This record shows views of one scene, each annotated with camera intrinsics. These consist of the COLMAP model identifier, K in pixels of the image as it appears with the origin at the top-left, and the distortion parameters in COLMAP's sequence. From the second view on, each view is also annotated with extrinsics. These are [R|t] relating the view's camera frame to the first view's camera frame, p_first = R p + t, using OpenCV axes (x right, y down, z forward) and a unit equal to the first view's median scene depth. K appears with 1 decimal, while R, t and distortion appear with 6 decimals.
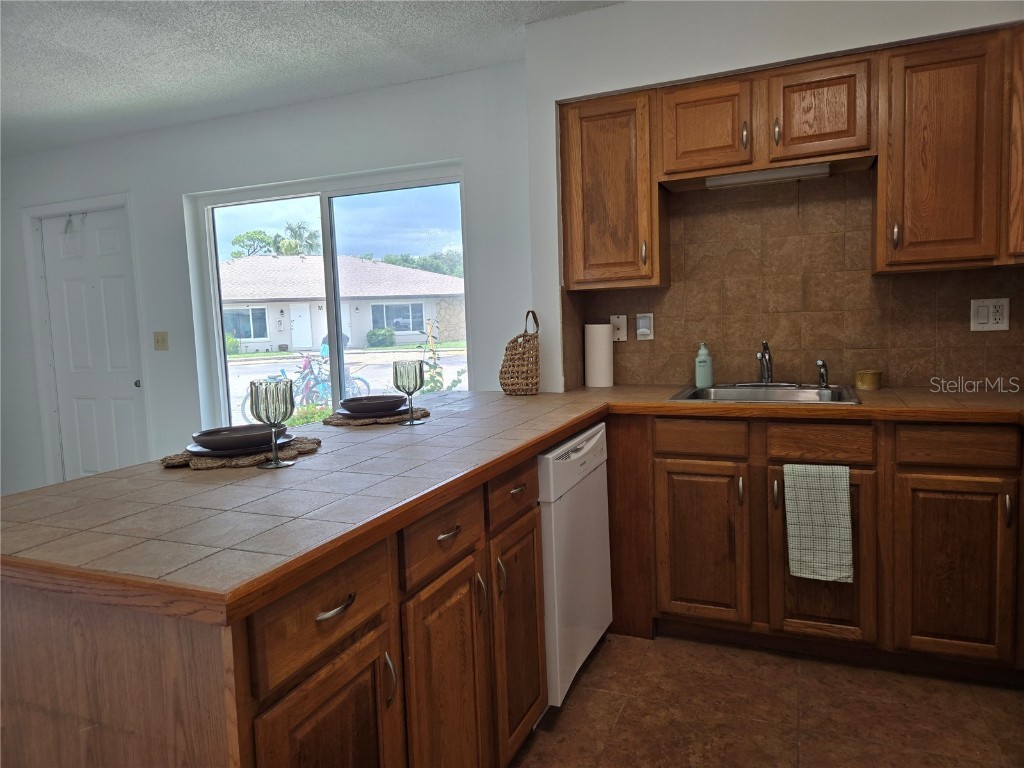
lens RADIAL K [[684.5, 0, 505.8], [0, 684.5, 374.6], [0, 0, 1]] dist [0.078086, -0.070112]
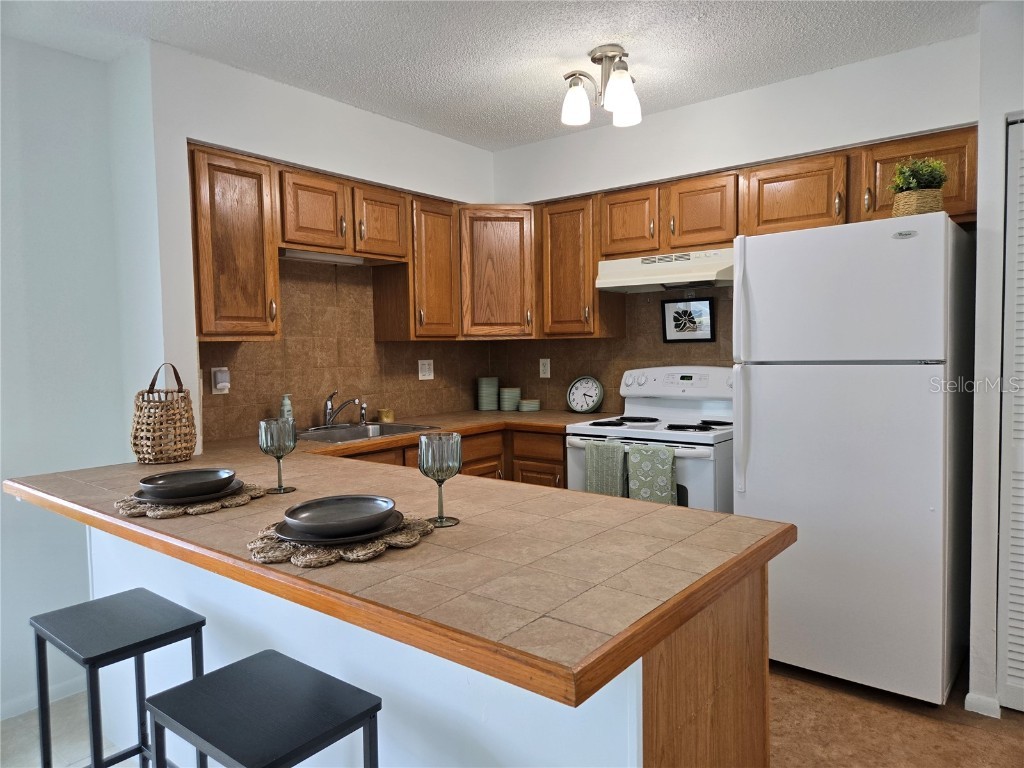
lens RADIAL K [[680.7, 0, 512.0], [0, 680.7, 384.0], [0, 0, 1]] dist [0.077717, -0.061798]
pose [[0.264524, -0.019583, 0.964180, -0.771109], [0.085135, 0.996365, -0.003120, -0.031674], [-0.960614, 0.082911, 0.265230, 0.402491]]
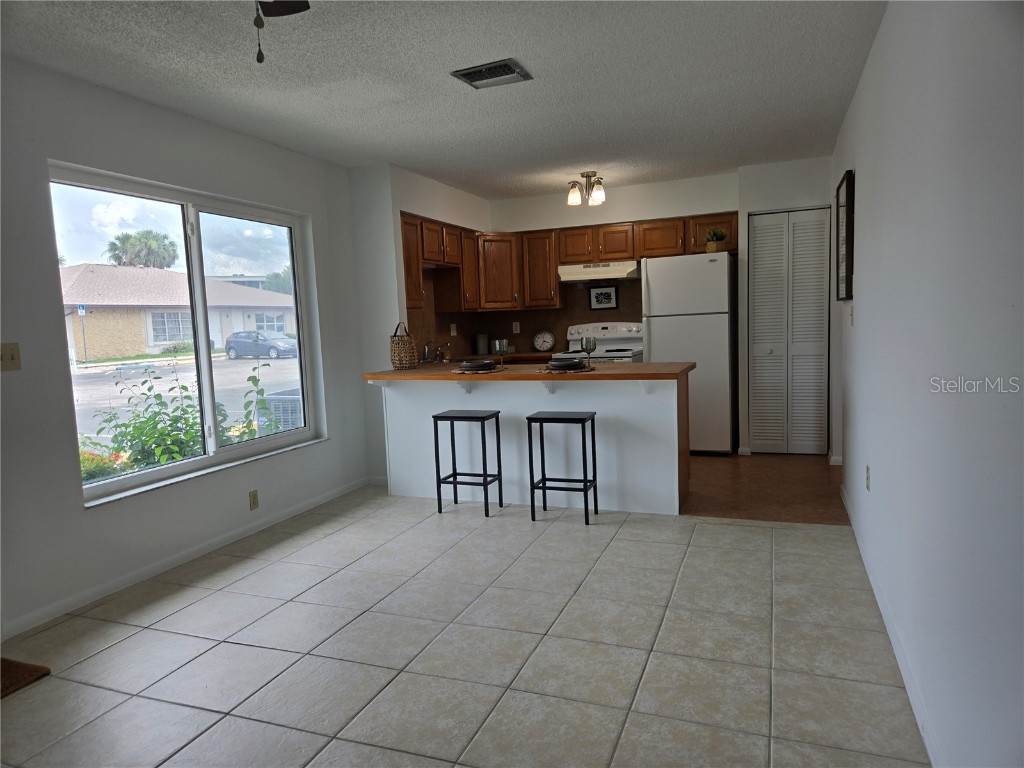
lens RADIAL K [[685.2, 0, 500.5], [0, 685.2, 389.7], [0, 0, 1]] dist [0.079103, -0.073483]
pose [[-0.020452, -0.060980, 0.997929, -1.981187], [0.123891, 0.990291, 0.063052, -0.000473], [-0.992085, 0.124924, -0.012698, 0.890510]]
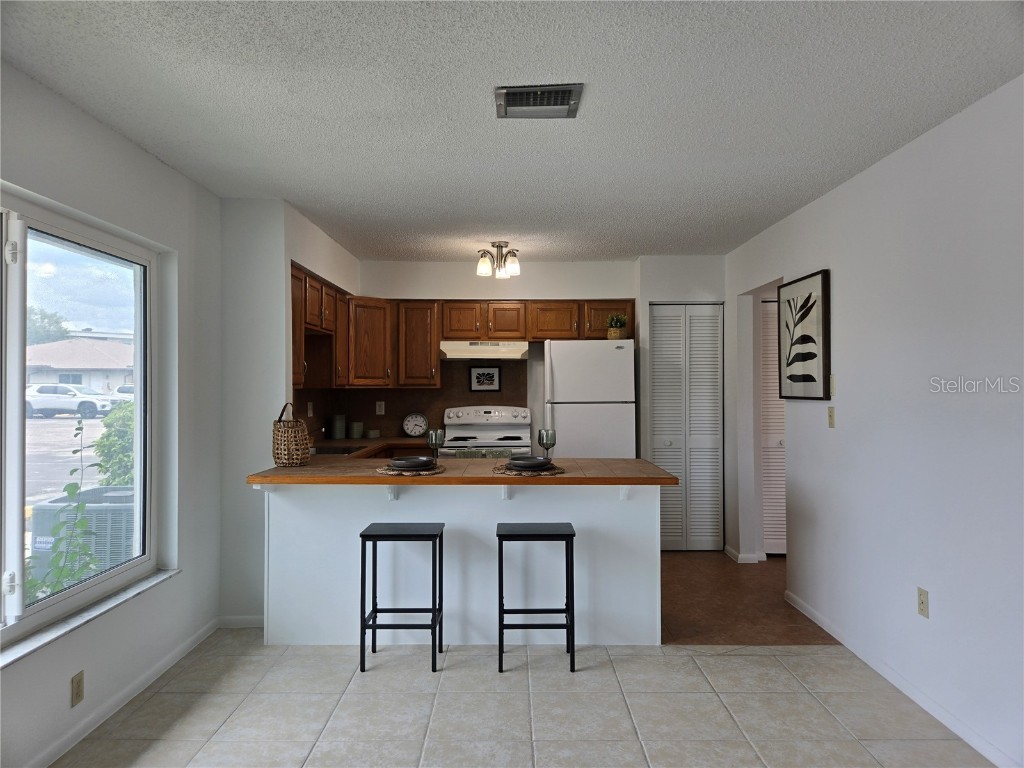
lens RADIAL K [[684.0, 0, 512.3], [0, 684.0, 382.7], [0, 0, 1]] dist [0.086702, -0.079100]
pose [[-0.388152, 0.045660, 0.920464, -1.553826], [0.092980, 0.995616, -0.010179, -0.088710], [-0.916893, 0.081634, -0.390696, 1.266406]]
